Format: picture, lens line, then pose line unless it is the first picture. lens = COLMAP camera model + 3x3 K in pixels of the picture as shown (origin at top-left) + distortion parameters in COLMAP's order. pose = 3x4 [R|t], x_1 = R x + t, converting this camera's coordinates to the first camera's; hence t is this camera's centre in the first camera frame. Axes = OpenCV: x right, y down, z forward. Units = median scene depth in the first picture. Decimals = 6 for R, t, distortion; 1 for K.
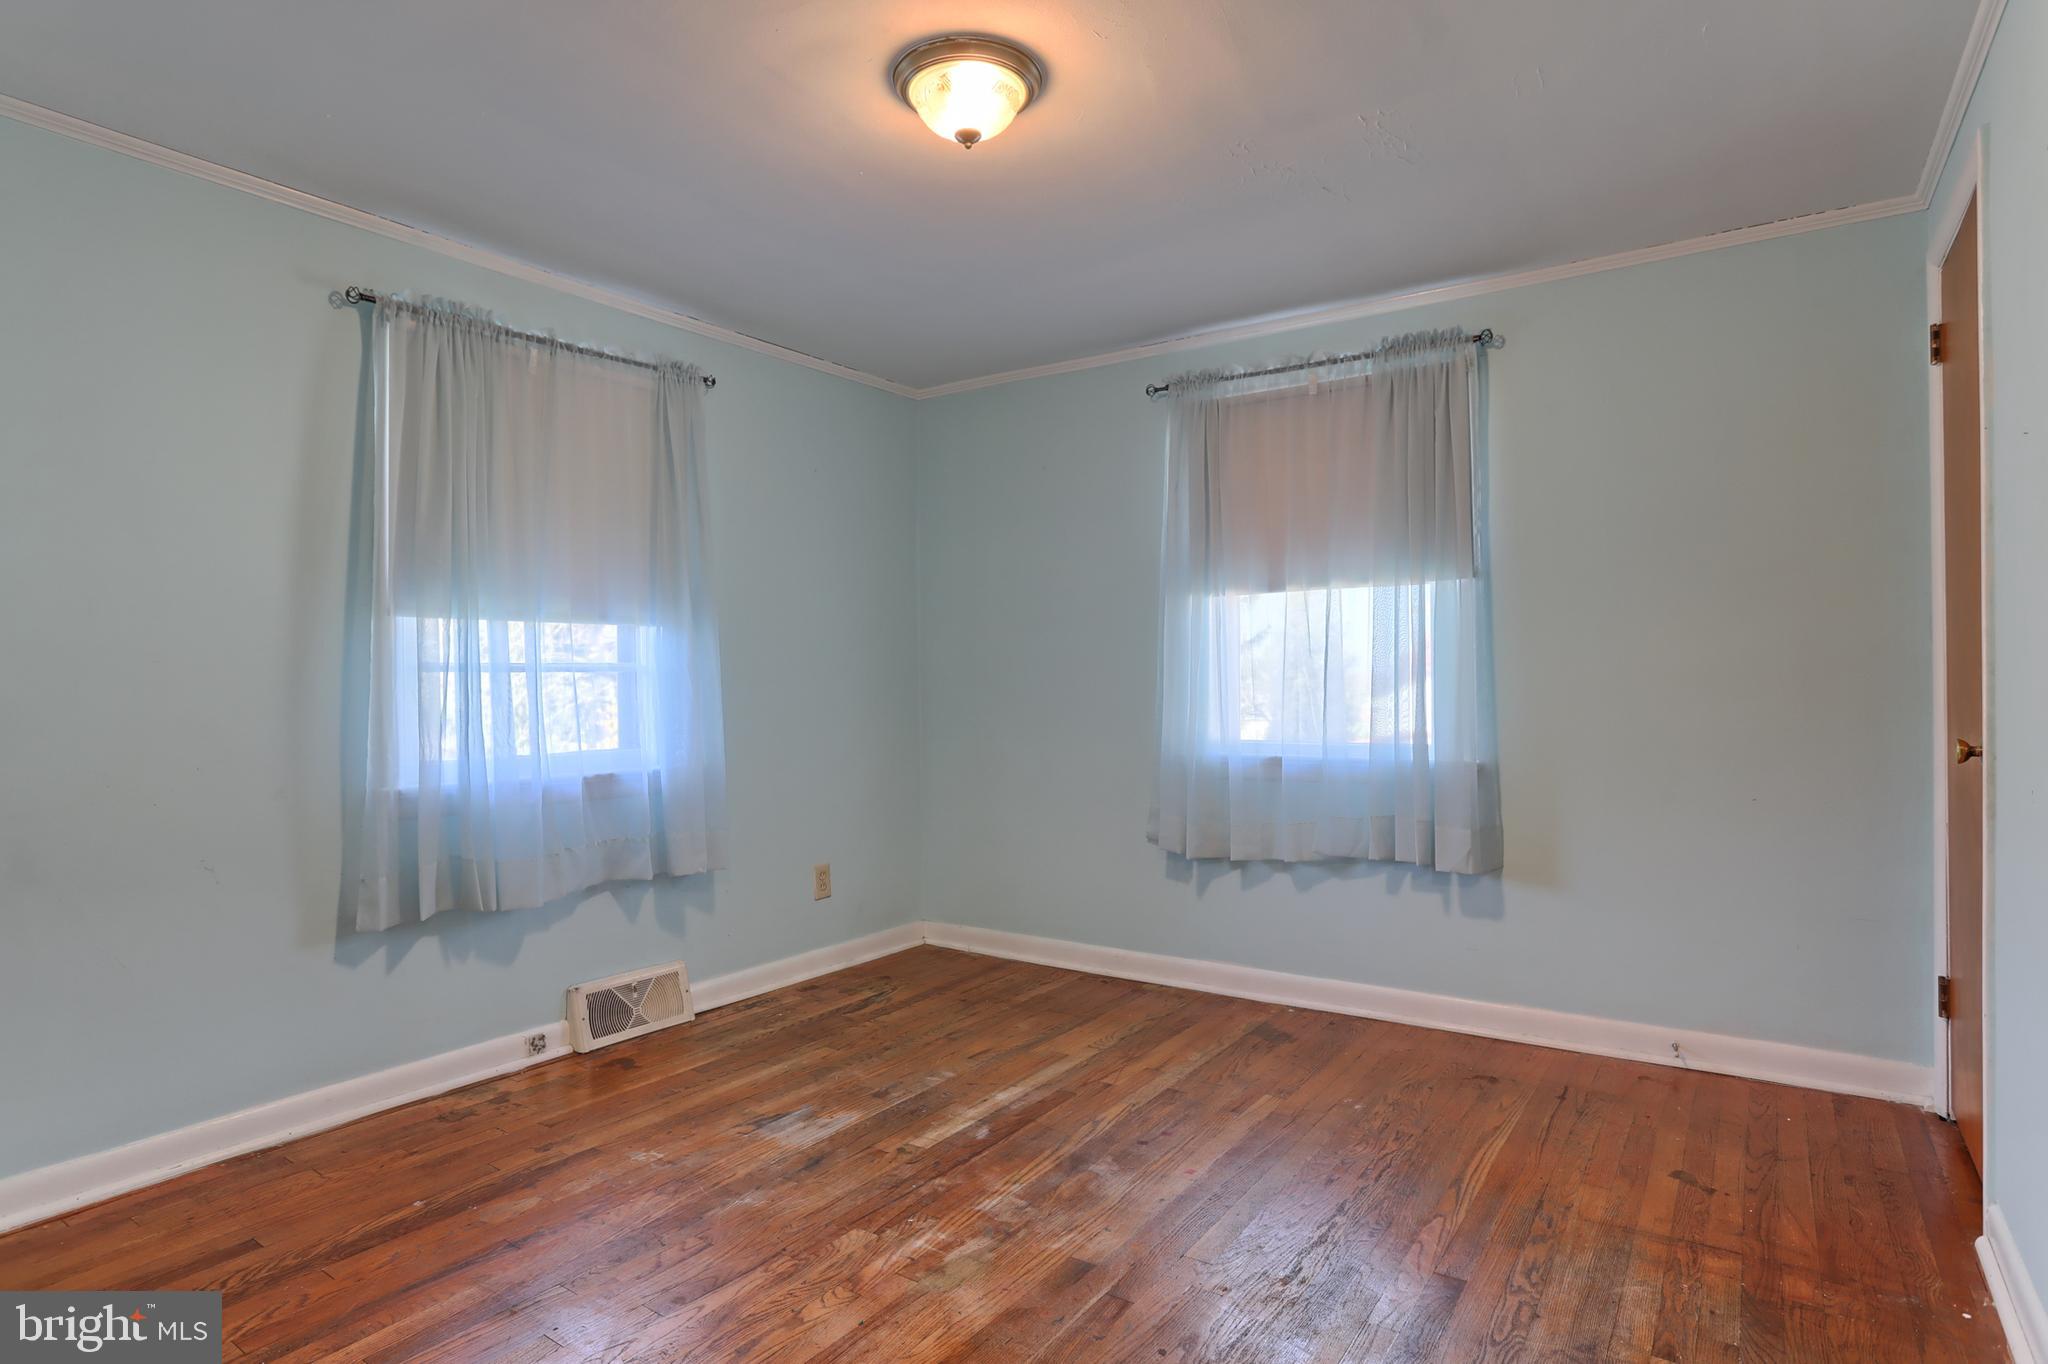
lens RADIAL K [[1059.0, 0, 967.1], [0, 1059.0, 670.7], [0, 0, 1]] dist [-0.060536, 0.024942]
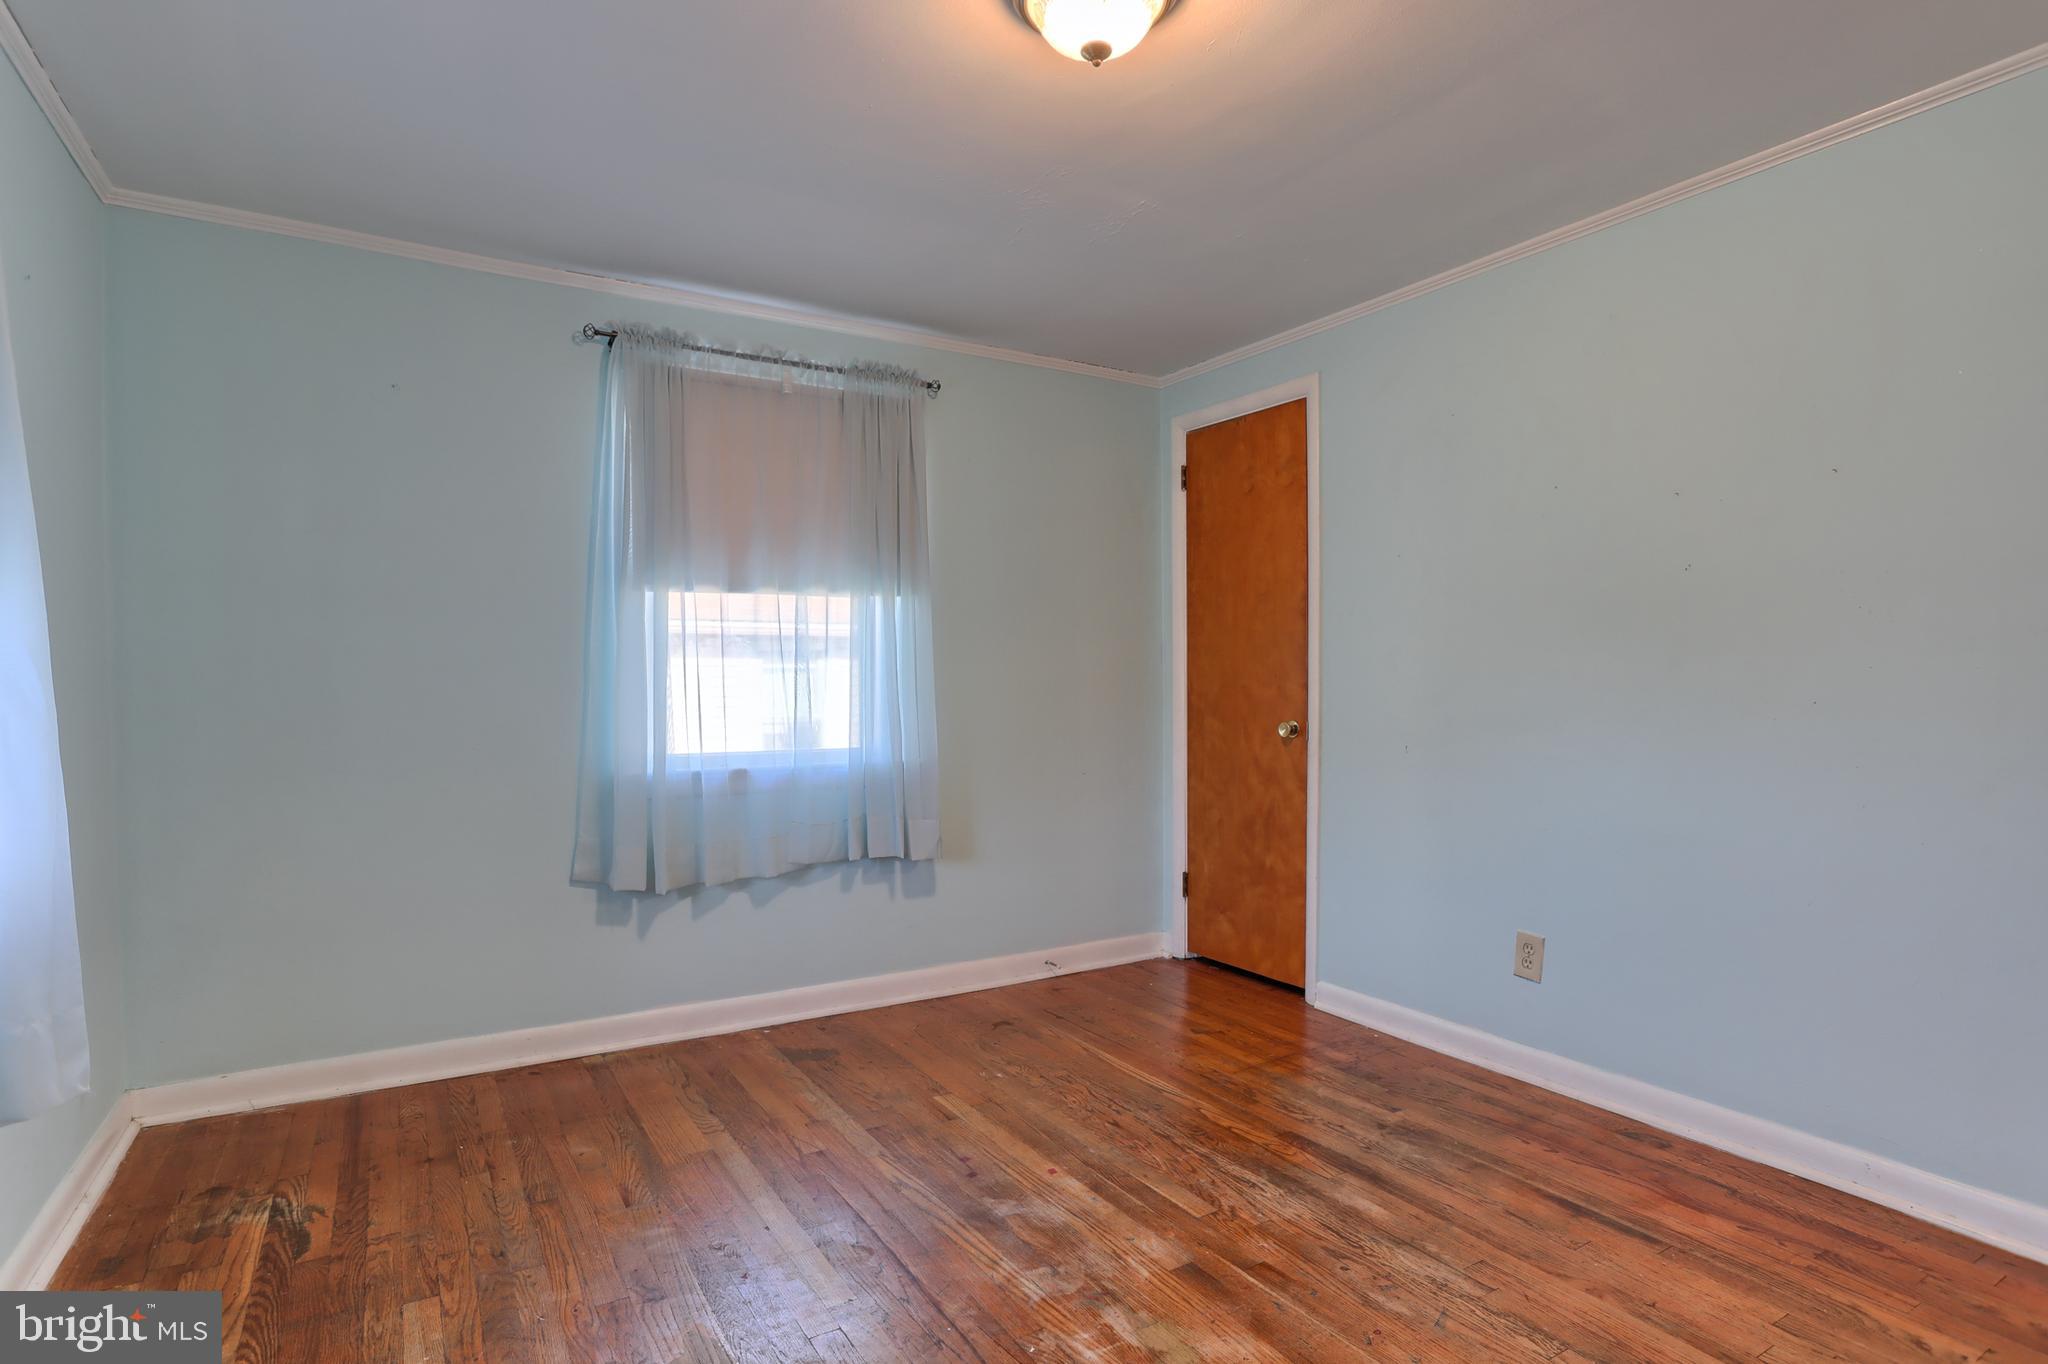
lens RADIAL K [[1059.0, 0, 976.2], [0, 1059.0, 704.1], [0, 0, 1]] dist [-0.060536, 0.024942]
pose [[0.404947, -0.010285, 0.914282, -0.515405], [-0.008454, 0.999852, 0.014992, 0.008790], [-0.914301, -0.013800, 0.404800, 0.461596]]
